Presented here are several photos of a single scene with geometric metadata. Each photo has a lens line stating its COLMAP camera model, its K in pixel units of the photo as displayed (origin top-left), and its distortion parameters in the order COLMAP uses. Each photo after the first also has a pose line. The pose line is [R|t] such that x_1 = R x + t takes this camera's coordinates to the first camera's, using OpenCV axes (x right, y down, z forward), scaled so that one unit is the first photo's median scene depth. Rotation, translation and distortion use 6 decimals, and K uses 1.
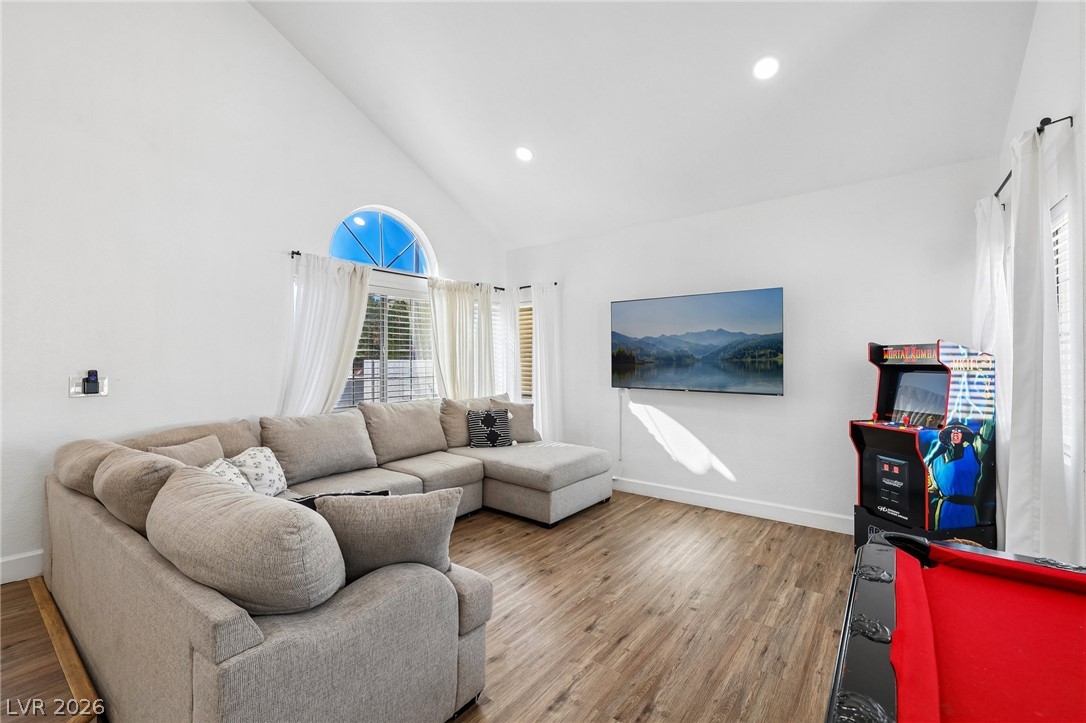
lens RADIAL K [[454.3, 0, 537.0], [0, 454.3, 361.2], [0, 0, 1]] dist [-0.000822, 0.000047]
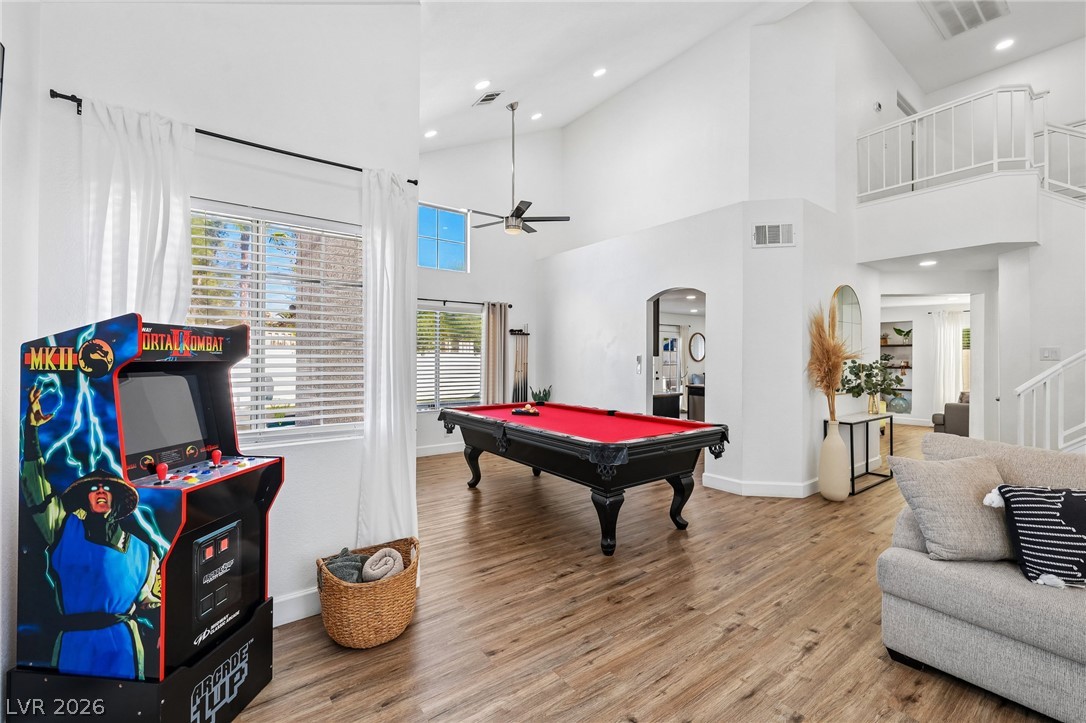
lens RADIAL K [[454.3, 0, 537.8], [0, 454.3, 358.0], [0, 0, 1]] dist [-0.000822, 0.000047]
pose [[-0.962824, -0.004163, 0.270098, 0.235931], [-0.004081, 0.999991, 0.000863, 0.000874], [-0.270099, -0.000271, -0.962832, 1.329661]]
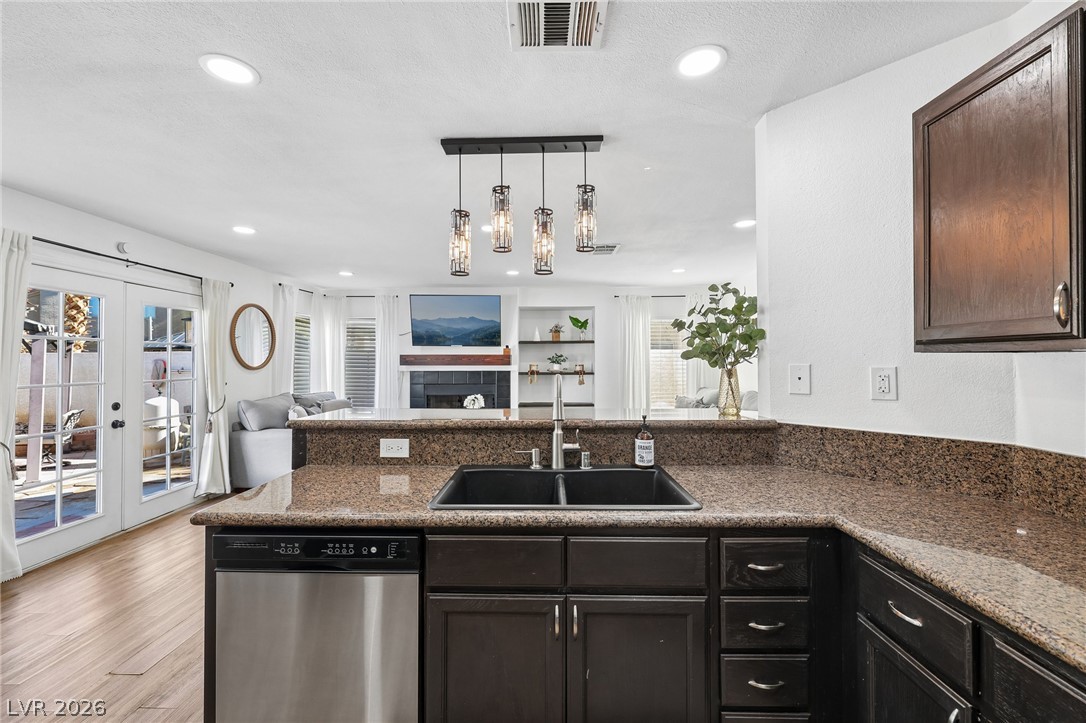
lens RADIAL K [[454.3, 0, 539.4], [0, 454.3, 356.2], [0, 0, 1]] dist [-0.000822, 0.000047]
pose [[-0.804239, -0.004714, -0.594287, 0.121666], [0.003320, 0.999917, -0.012425, 0.002922], [0.594297, -0.011966, -0.804157, -0.676638]]
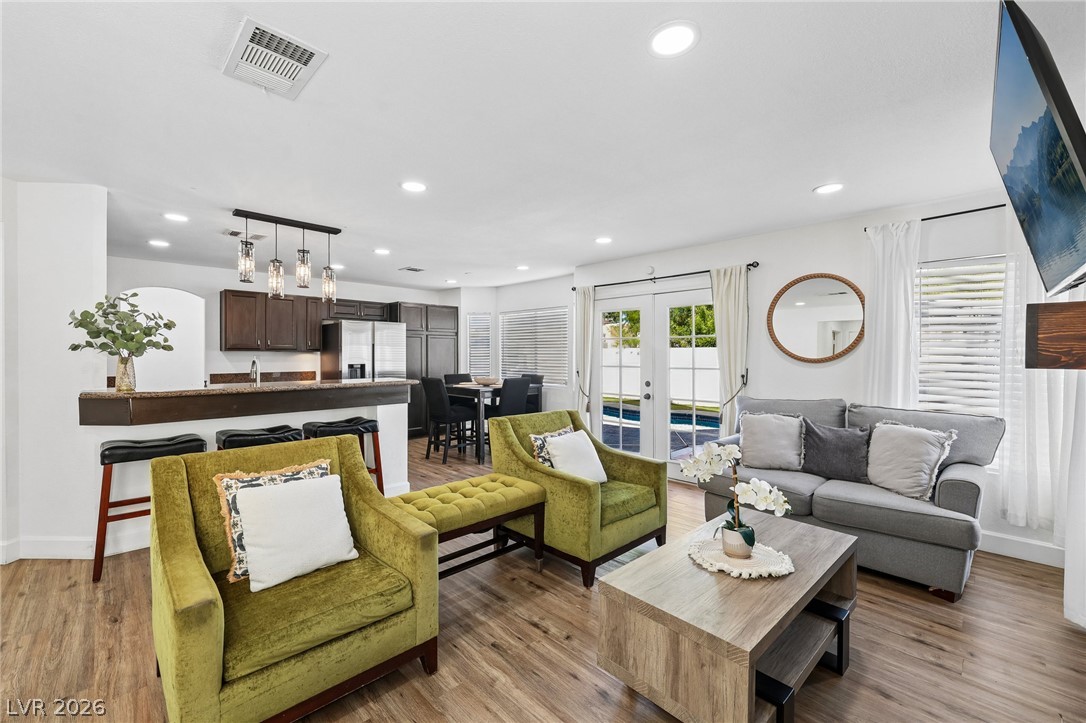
lens RADIAL K [[454.3, 0, 534.5], [0, 454.3, 356.5], [0, 0, 1]] dist [-0.000822, 0.000047]
pose [[0.150394, -0.001645, 0.988625, -1.325836], [-0.001461, 0.999997, 0.001887, 0.010467], [-0.988625, -0.001728, 0.150391, -2.039931]]
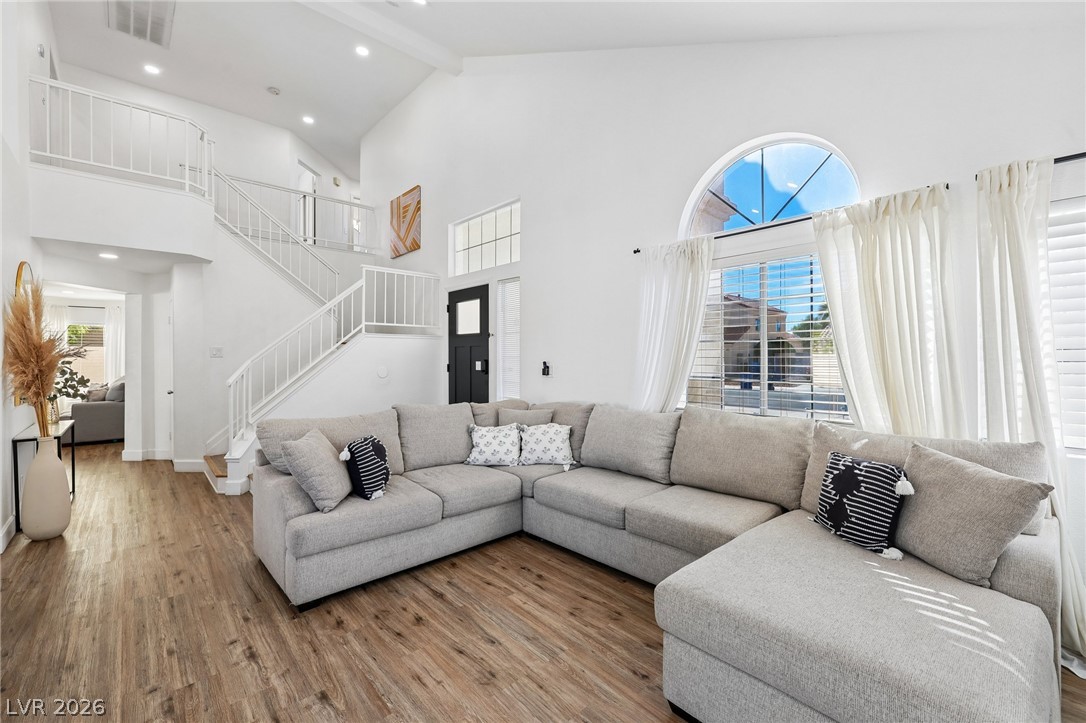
lens RADIAL K [[454.3, 0, 539.3], [0, 454.3, 357.6], [0, 0, 1]] dist [-0.000822, 0.000047]
pose [[-0.171627, 0.003249, -0.985157, 0.599976], [0.001112, 0.999995, 0.003105, -0.000355], [0.985161, -0.000562, -0.171630, 1.095159]]
